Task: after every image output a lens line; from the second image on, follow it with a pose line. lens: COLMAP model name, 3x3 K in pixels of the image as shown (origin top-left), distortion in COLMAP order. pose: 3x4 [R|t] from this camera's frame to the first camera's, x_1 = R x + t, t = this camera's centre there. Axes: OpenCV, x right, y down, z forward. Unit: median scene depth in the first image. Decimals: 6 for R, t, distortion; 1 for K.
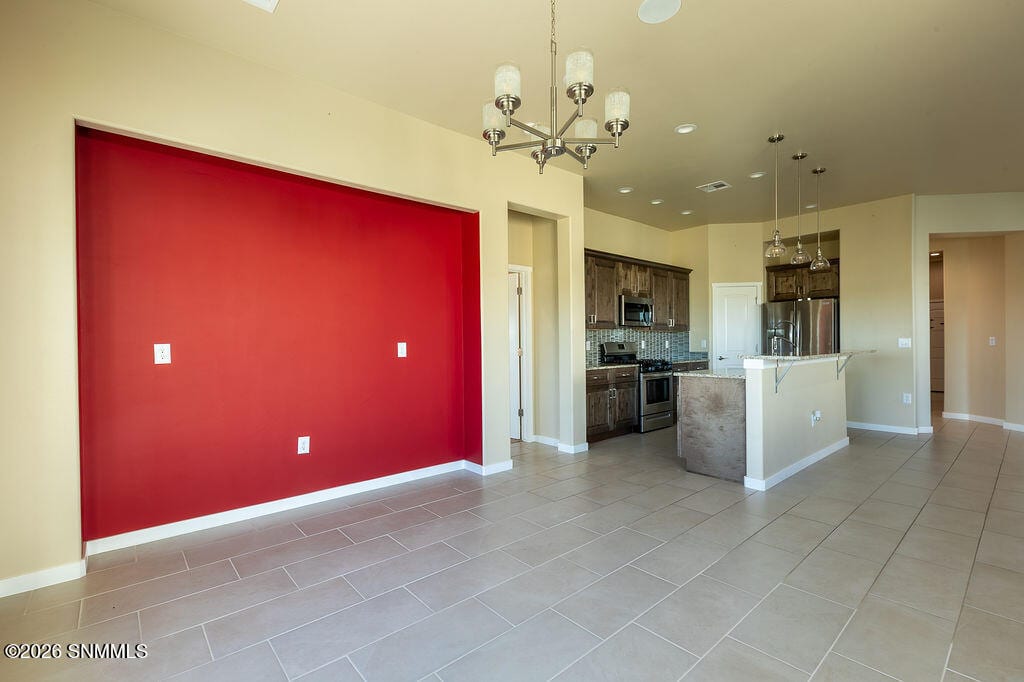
lens RADIAL K [[455.9, 0, 512.8], [0, 455.9, 341.7], [0, 0, 1]] dist [0.000081, 0.000717]
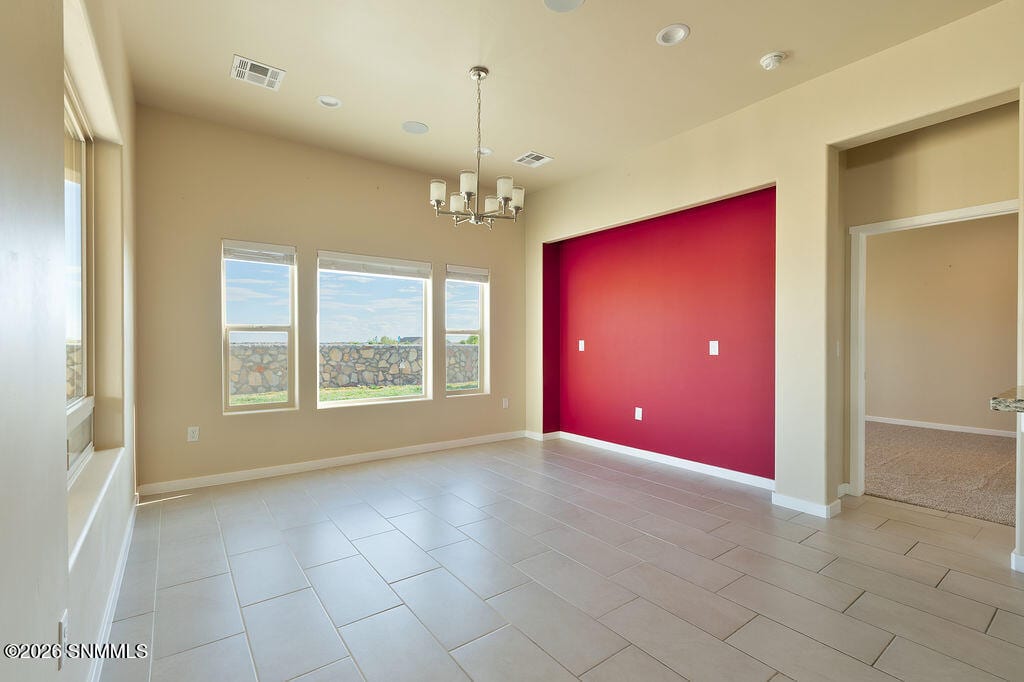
lens RADIAL K [[455.9, 0, 506.7], [0, 455.9, 343.9], [0, 0, 1]] dist [0.000081, 0.000717]
pose [[-0.081998, 0.012942, -0.996548, 0.483965], [-0.002060, 0.999911, 0.013156, -0.002610], [0.996630, 0.003132, -0.081964, 0.358160]]
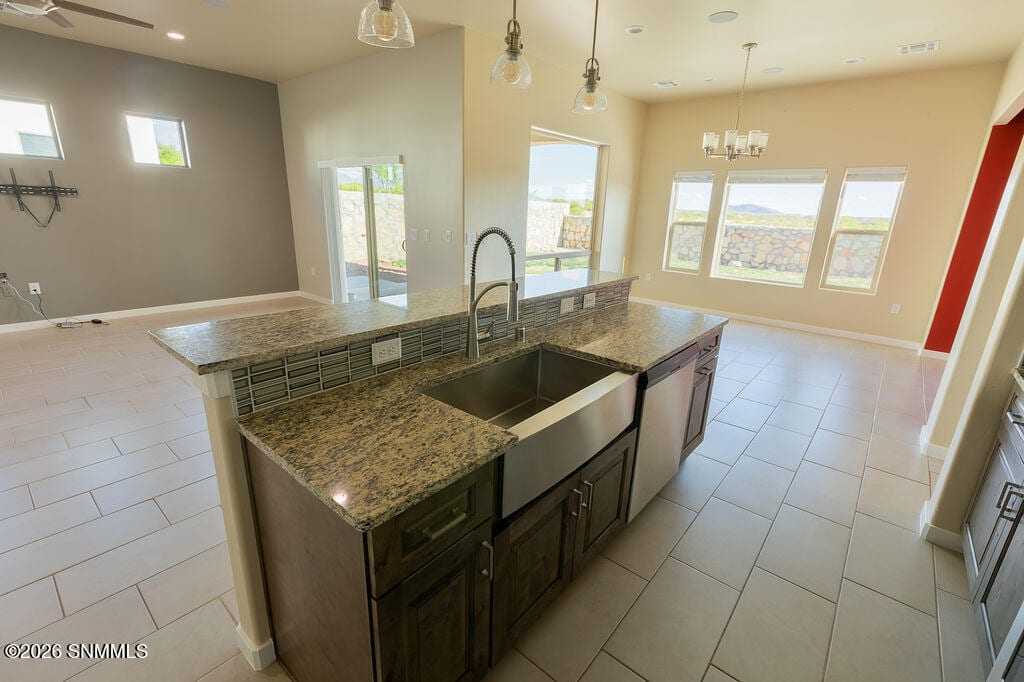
lens RADIAL K [[455.9, 0, 508.1], [0, 455.9, 346.0], [0, 0, 1]] dist [0.000081, 0.000717]
pose [[-0.988726, 0.020876, -0.148273, 0.470854], [-0.024416, 0.954503, 0.297200, -0.046691], [0.147731, 0.297470, -0.943232, 0.977628]]
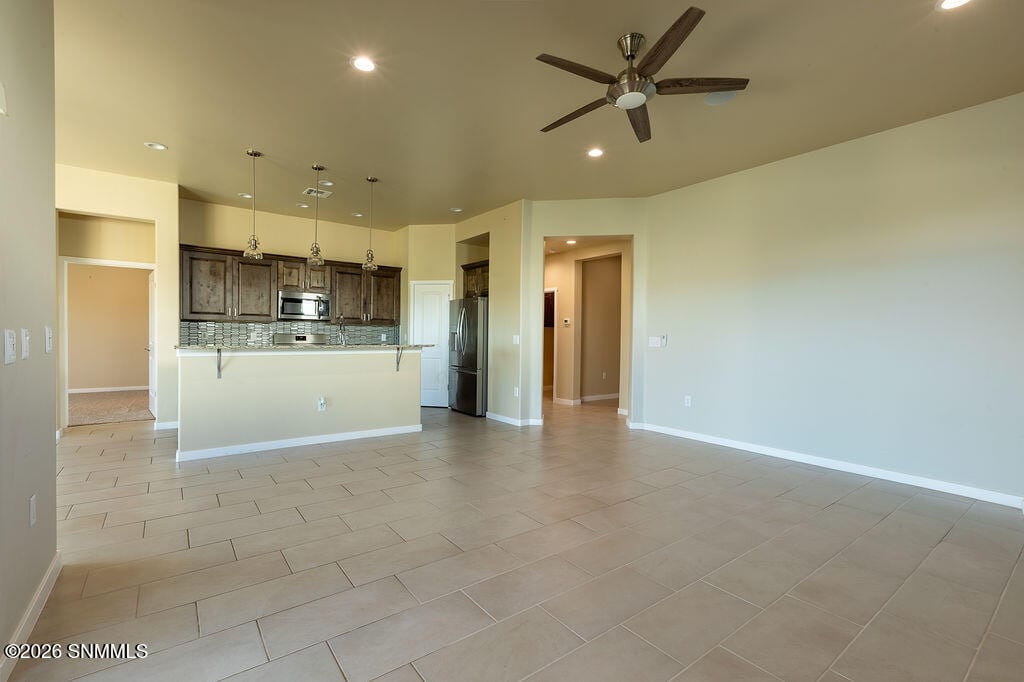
lens RADIAL K [[455.9, 0, 511.1], [0, 455.9, 344.0], [0, 0, 1]] dist [0.000081, 0.000717]
pose [[0.997111, 0.023035, -0.072382, 0.796608], [-0.021729, 0.999588, 0.018771, -0.006334], [0.072785, -0.017144, 0.997200, -0.051013]]
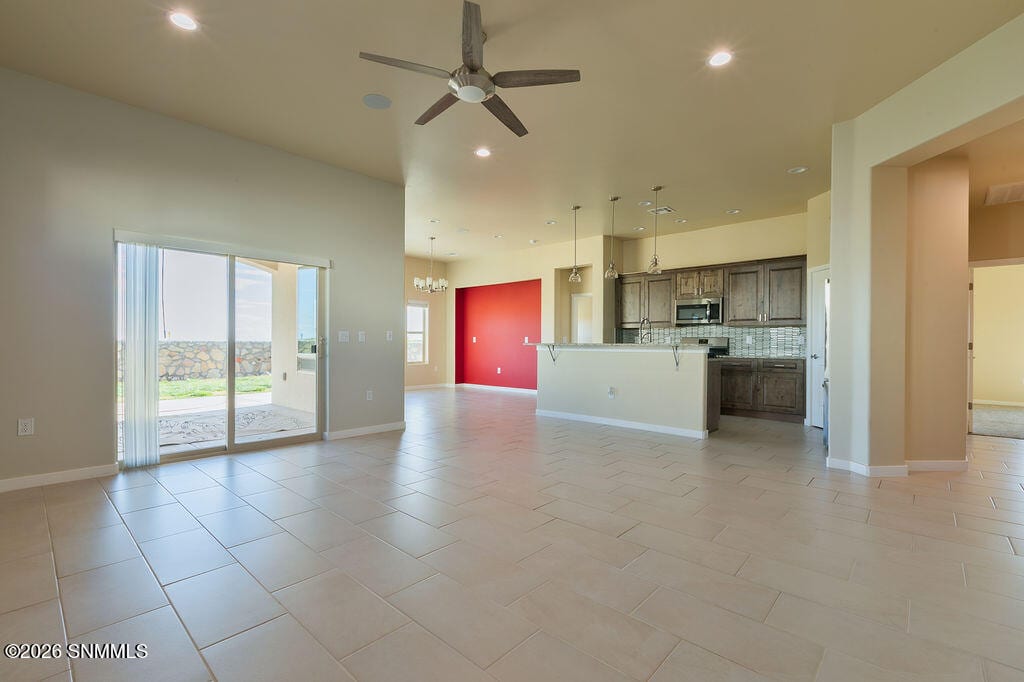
lens RADIAL K [[455.9, 0, 509.2], [0, 455.9, 343.0], [0, 0, 1]] dist [0.000081, 0.000717]
pose [[0.111204, 0.008553, -0.993761, 1.302973], [-0.007034, 0.999945, 0.007819, 0.008832], [0.993773, 0.006121, 0.111258, 0.366313]]
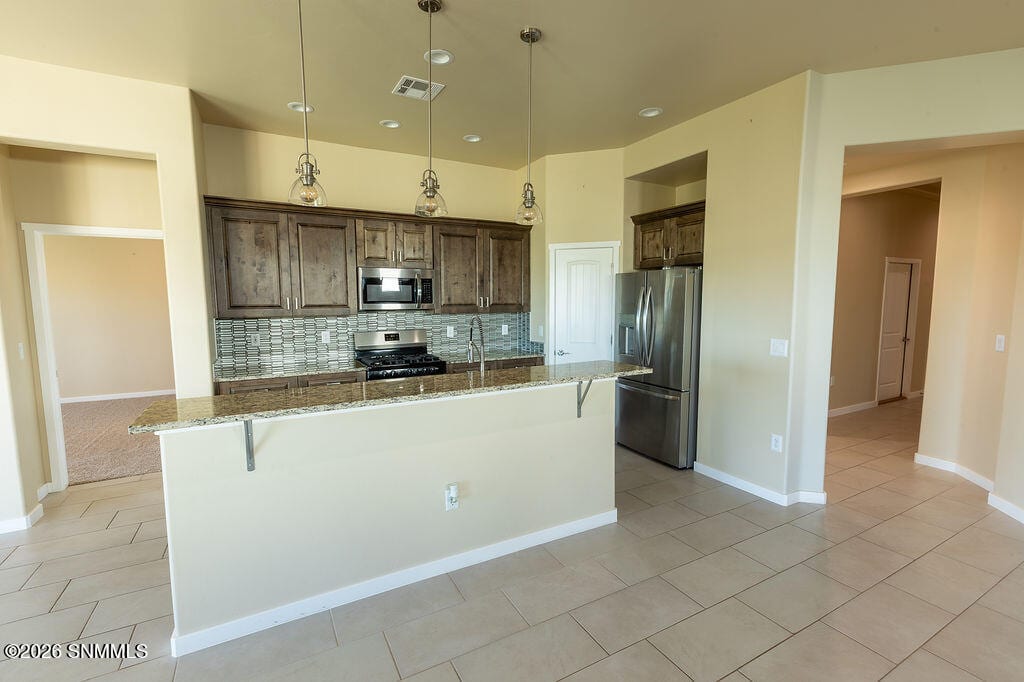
lens RADIAL K [[455.9, 0, 511.8], [0, 455.9, 343.3], [0, 0, 1]] dist [0.000081, 0.000717]
pose [[0.976927, 0.024237, -0.212194, 0.562814], [-0.002907, 0.994957, 0.100262, -0.051234], [0.213554, -0.097332, 0.972071, 0.322974]]
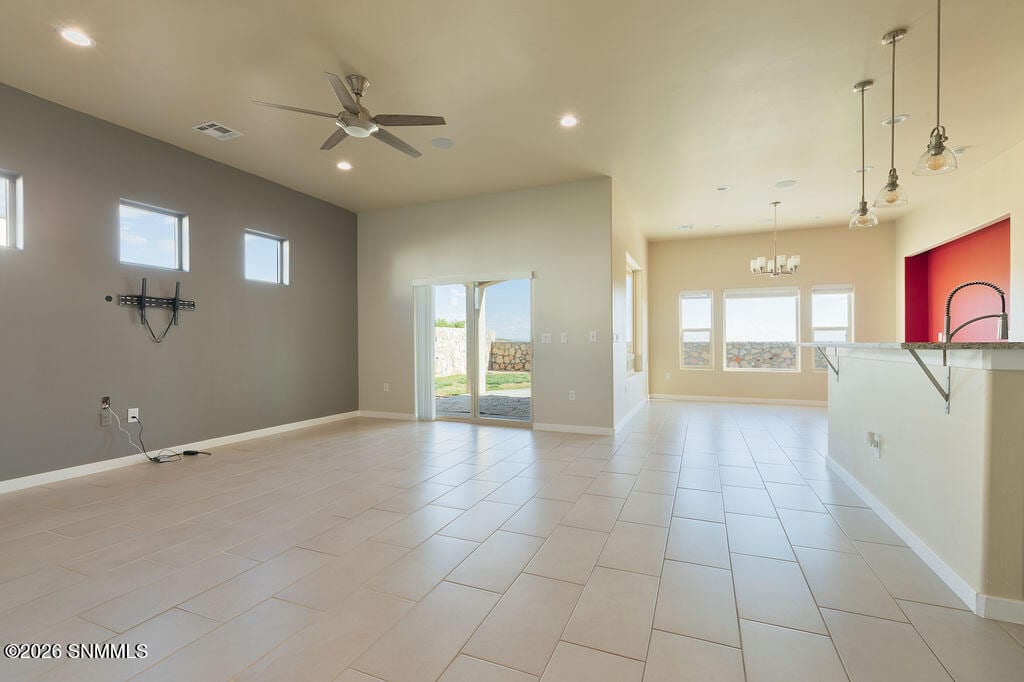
lens RADIAL K [[455.9, 0, 504.6], [0, 455.9, 342.0], [0, 0, 1]] dist [0.000081, 0.000717]
pose [[-0.900395, 0.009792, -0.434964, 0.946978], [0.009312, 0.999951, 0.003236, 0.009770], [0.434975, -0.001137, -0.900442, 0.896113]]
